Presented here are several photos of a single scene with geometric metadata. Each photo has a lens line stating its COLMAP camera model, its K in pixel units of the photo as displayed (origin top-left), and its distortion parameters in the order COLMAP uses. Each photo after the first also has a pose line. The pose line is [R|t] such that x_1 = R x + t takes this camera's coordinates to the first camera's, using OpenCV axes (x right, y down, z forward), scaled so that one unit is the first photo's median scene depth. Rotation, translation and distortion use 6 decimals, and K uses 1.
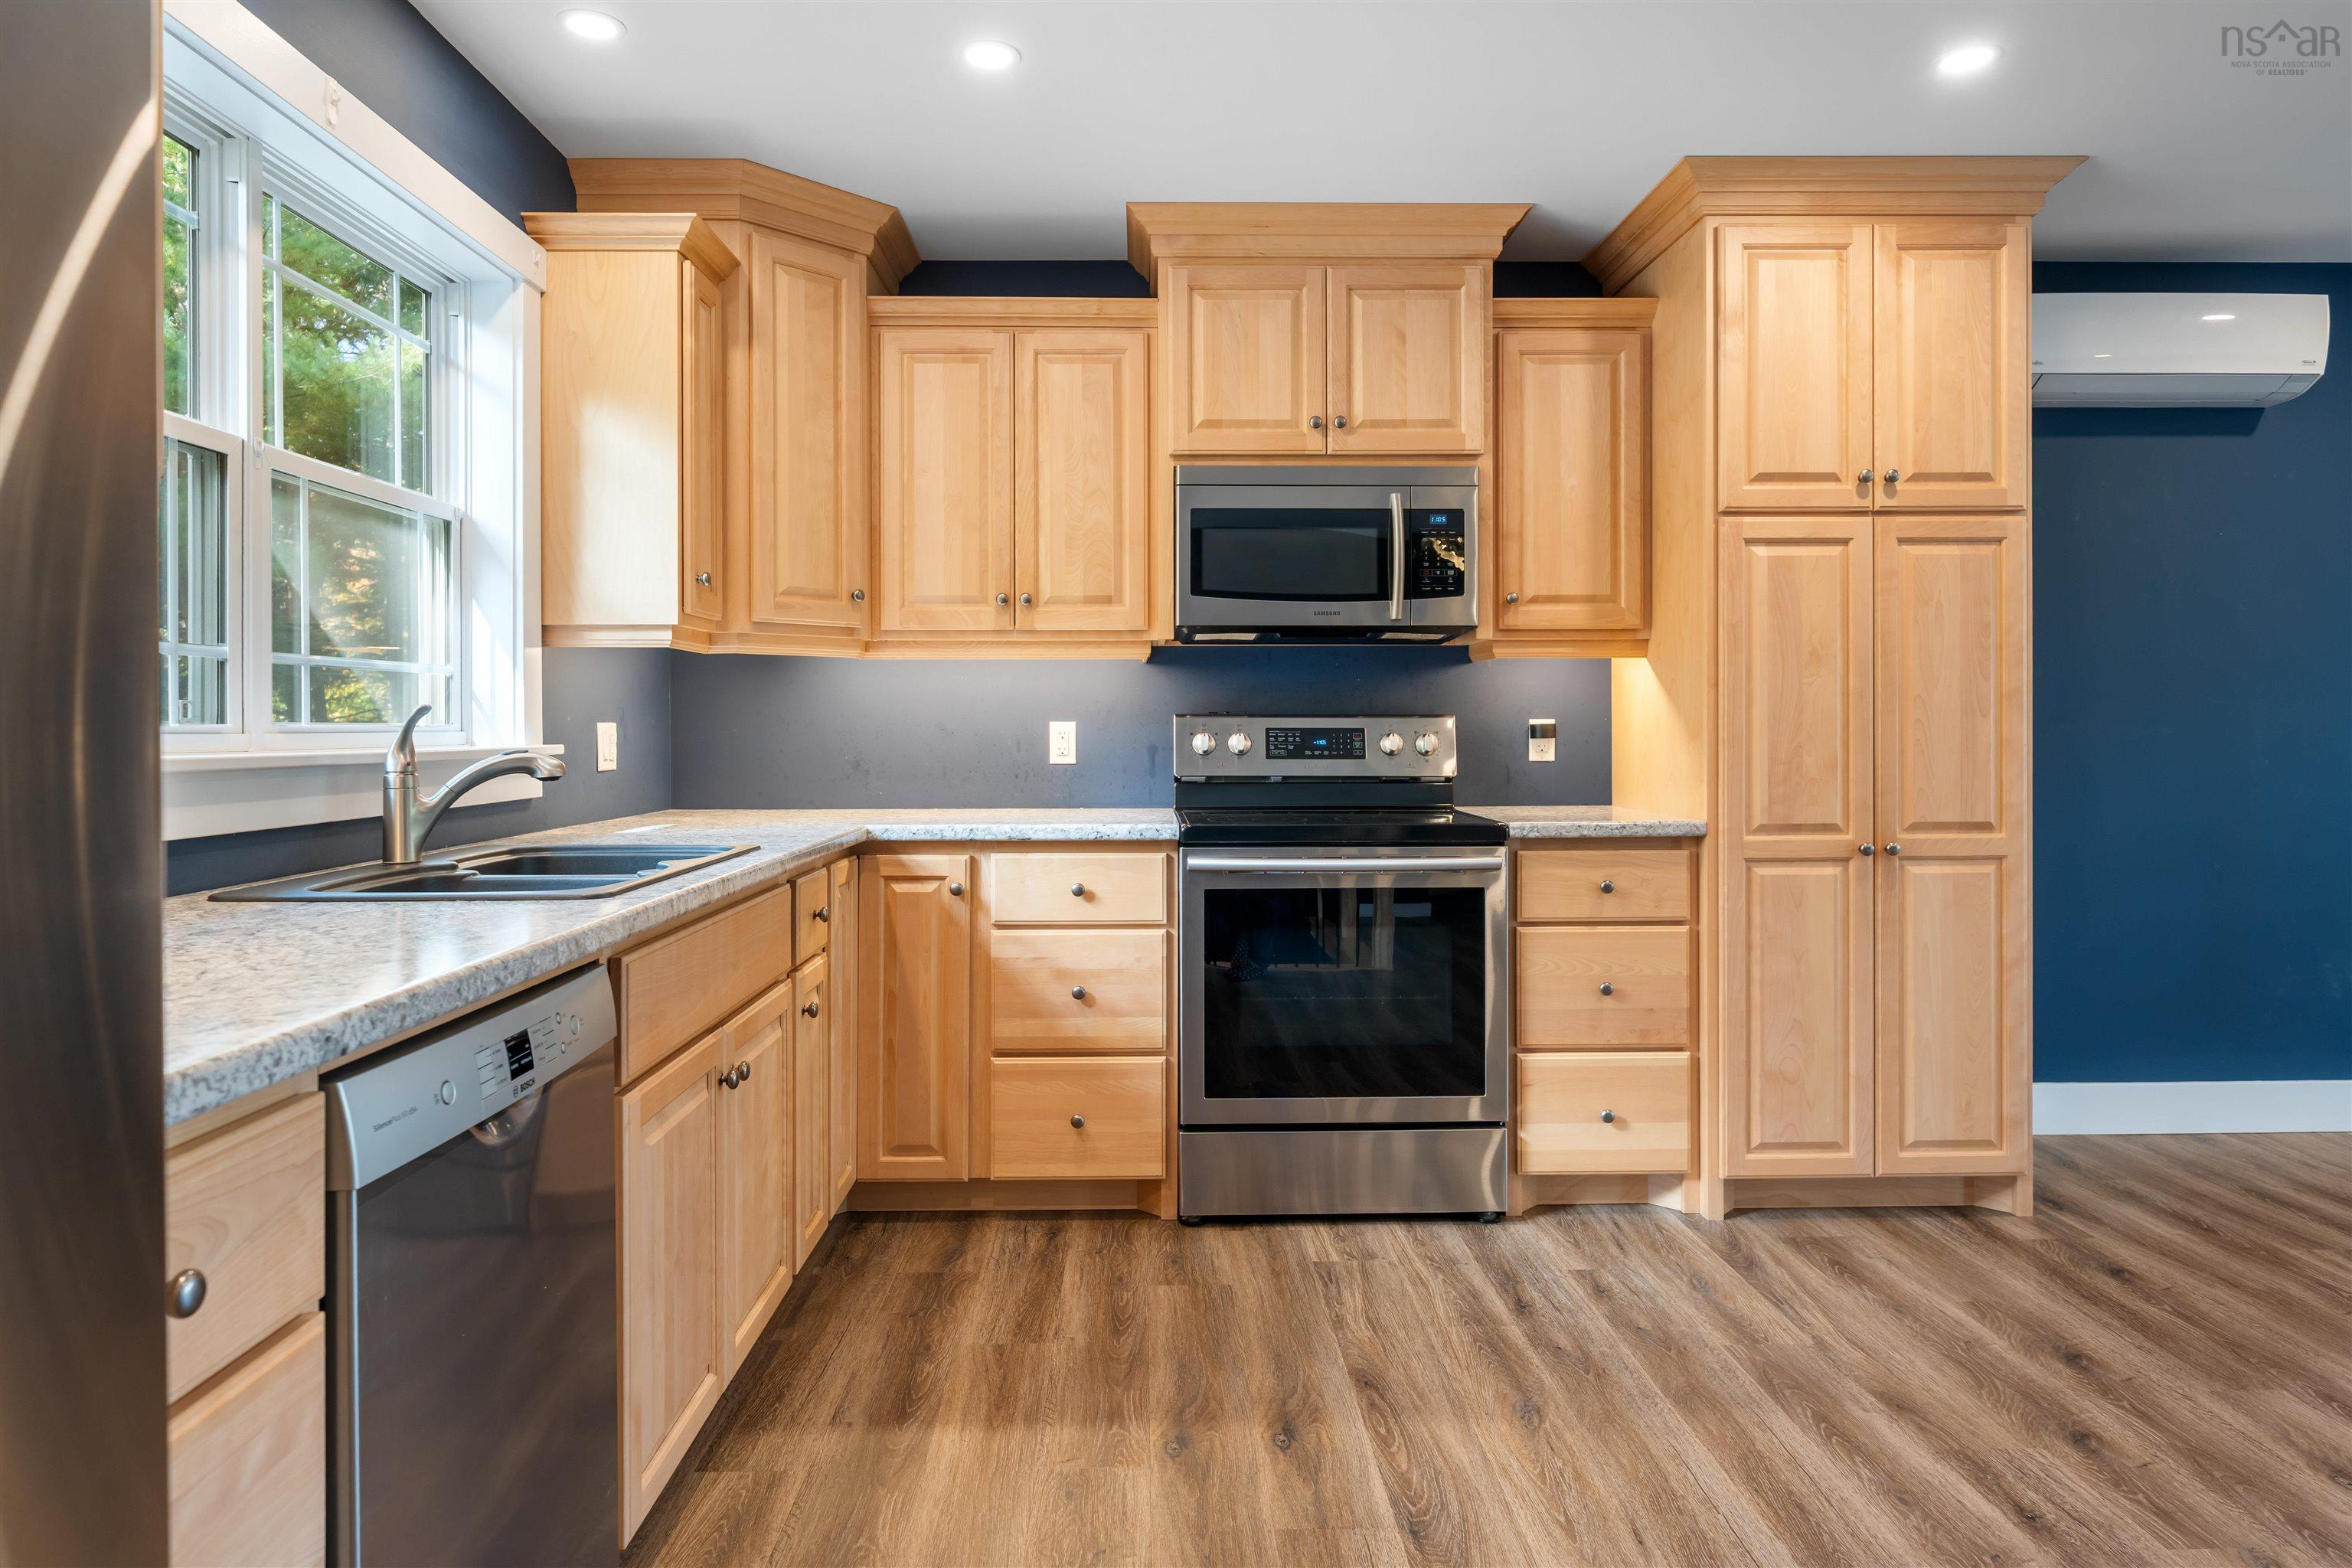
lens RADIAL K [[1415.6, 0, 1172.5], [0, 1415.6, 736.7], [0, 0, 1]] dist [0.001743, 0.000176]
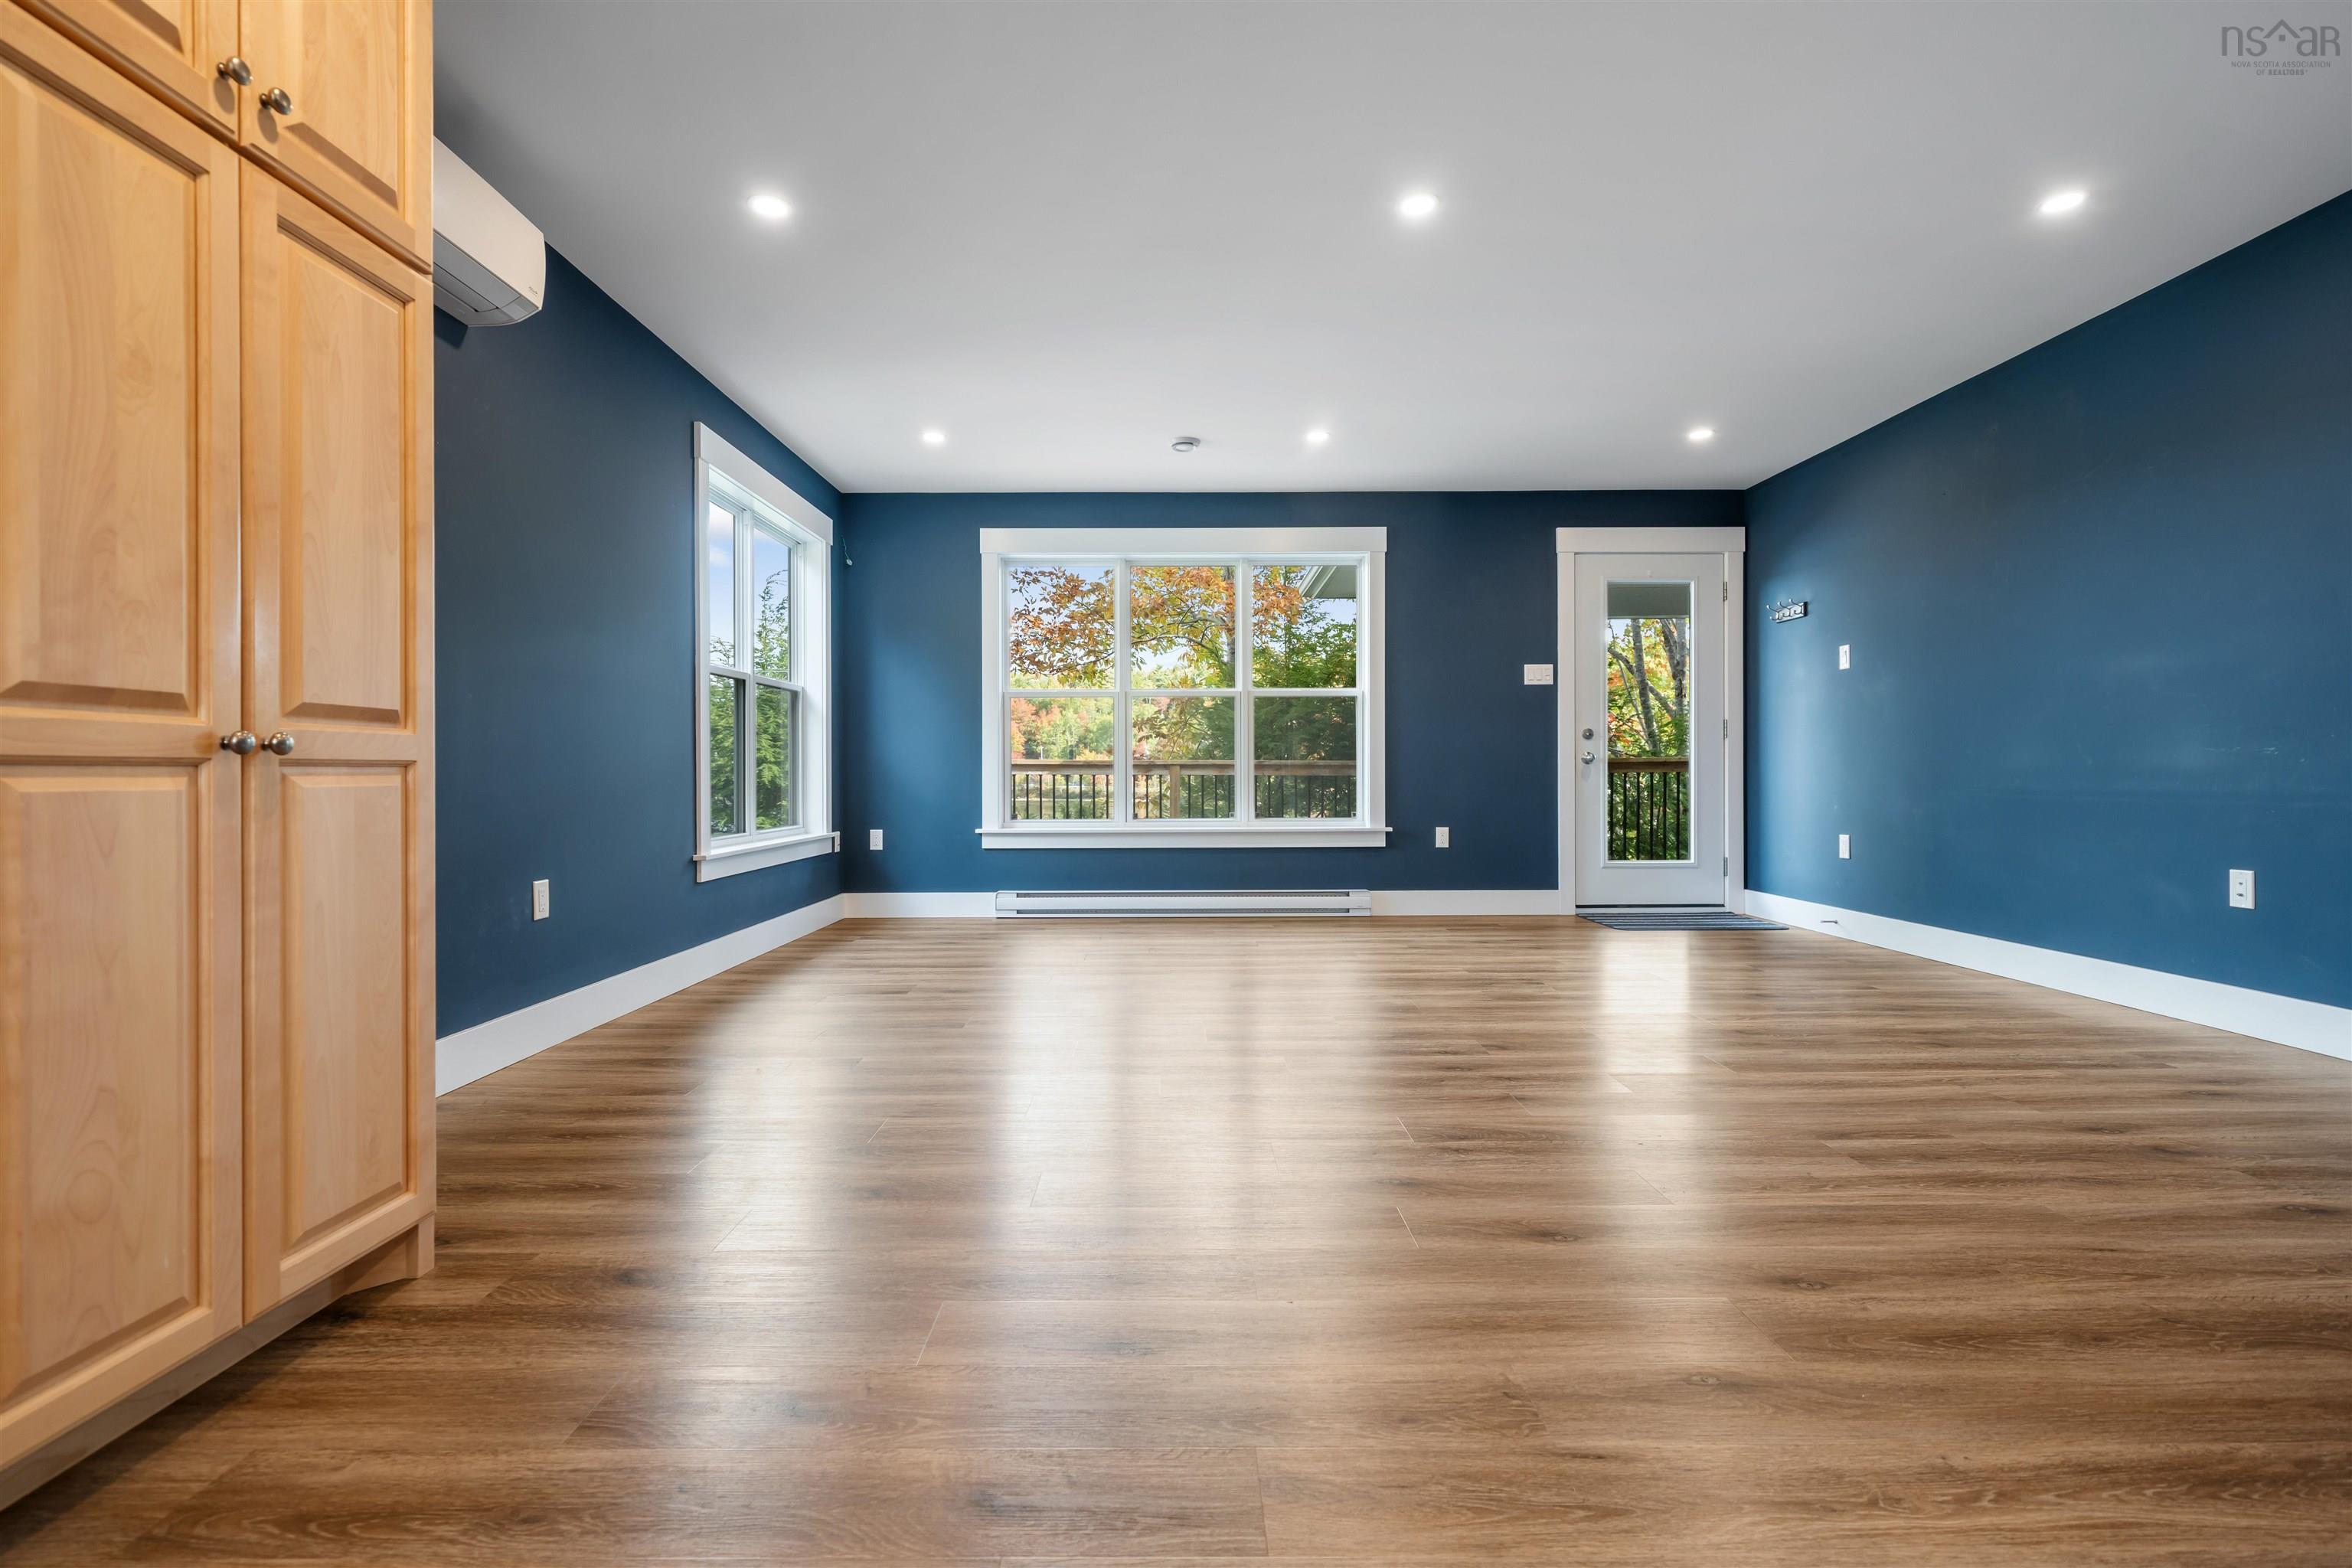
lens RADIAL K [[1056.0, 0, 1179.5], [0, 1056.0, 779.5], [0, 0, 1]] dist [0.001938, -0.000720]
pose [[0.023249, 0.000533, 0.999730, 0.083836], [0.006816, 0.999977, -0.000692, 0.096204], [-0.999706, 0.006831, 0.023245, 0.619701]]
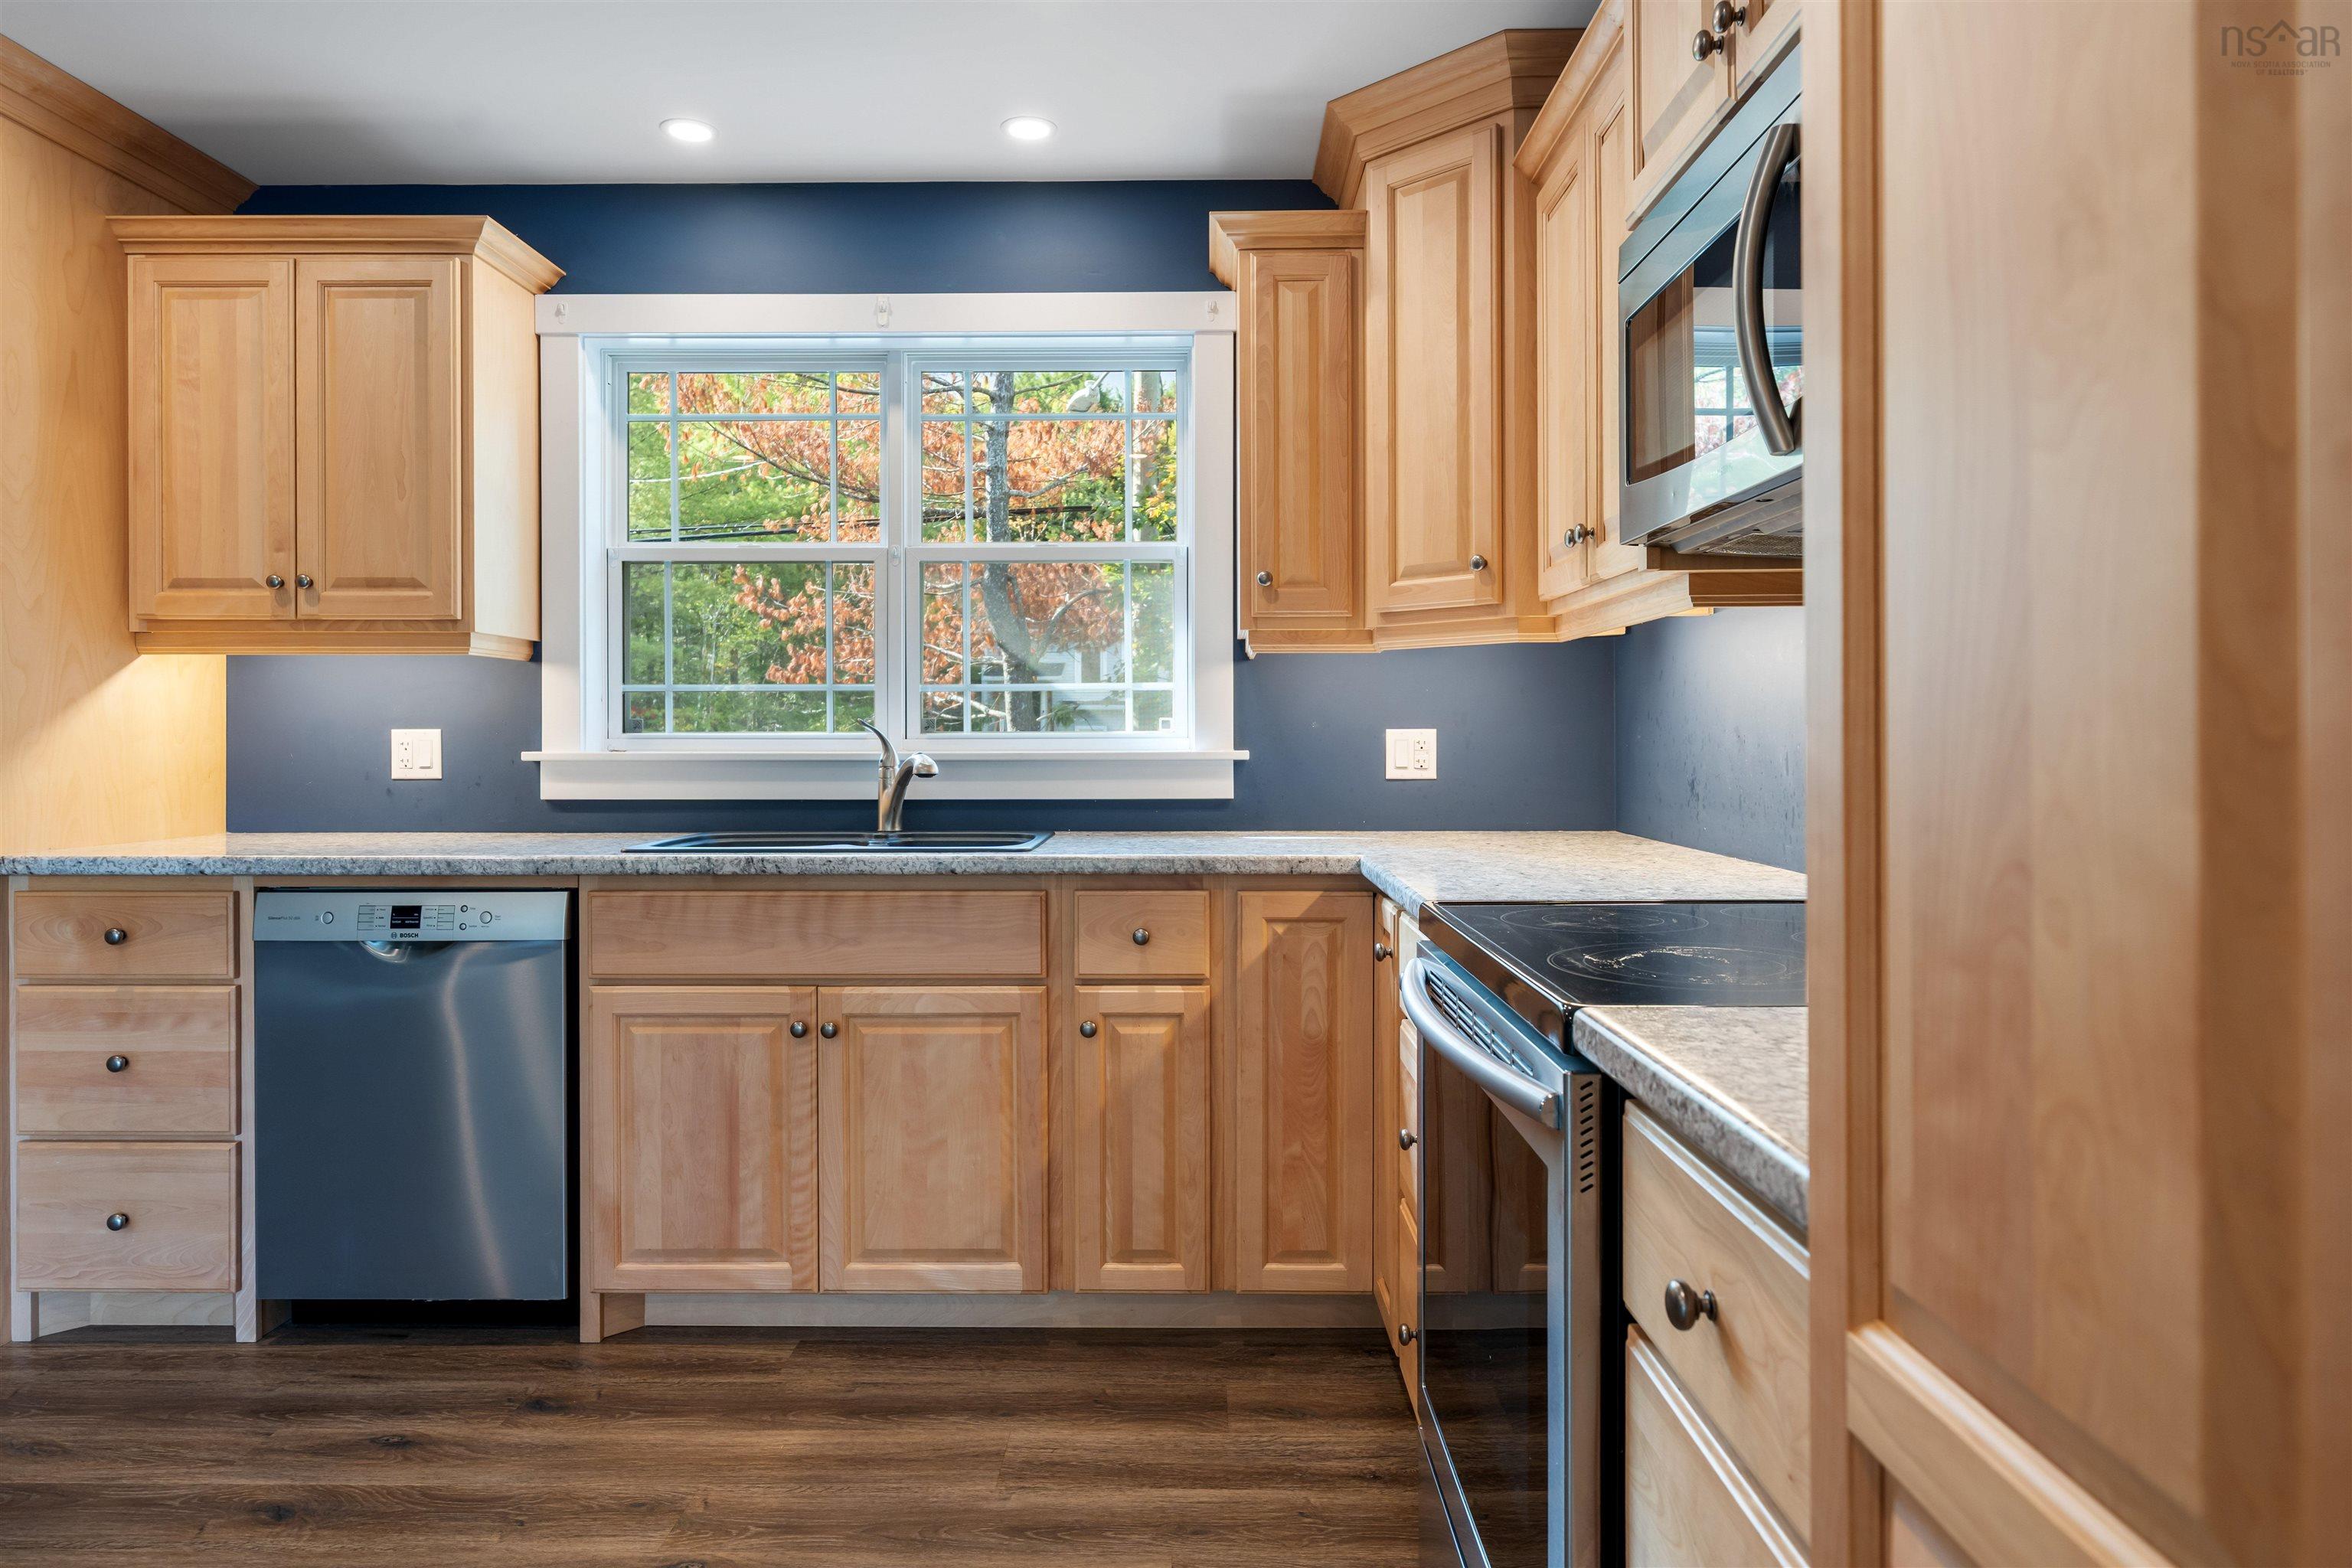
lens RADIAL K [[1415.6, 0, 1172.7], [0, 1415.6, 748.9], [0, 0, 1]] dist [0.001743, 0.000176]
pose [[-0.028826, 0.009284, -0.999541, 0.587539], [-0.004852, 0.999944, 0.009427, -0.005374], [0.999573, 0.005122, -0.028779, 0.907398]]
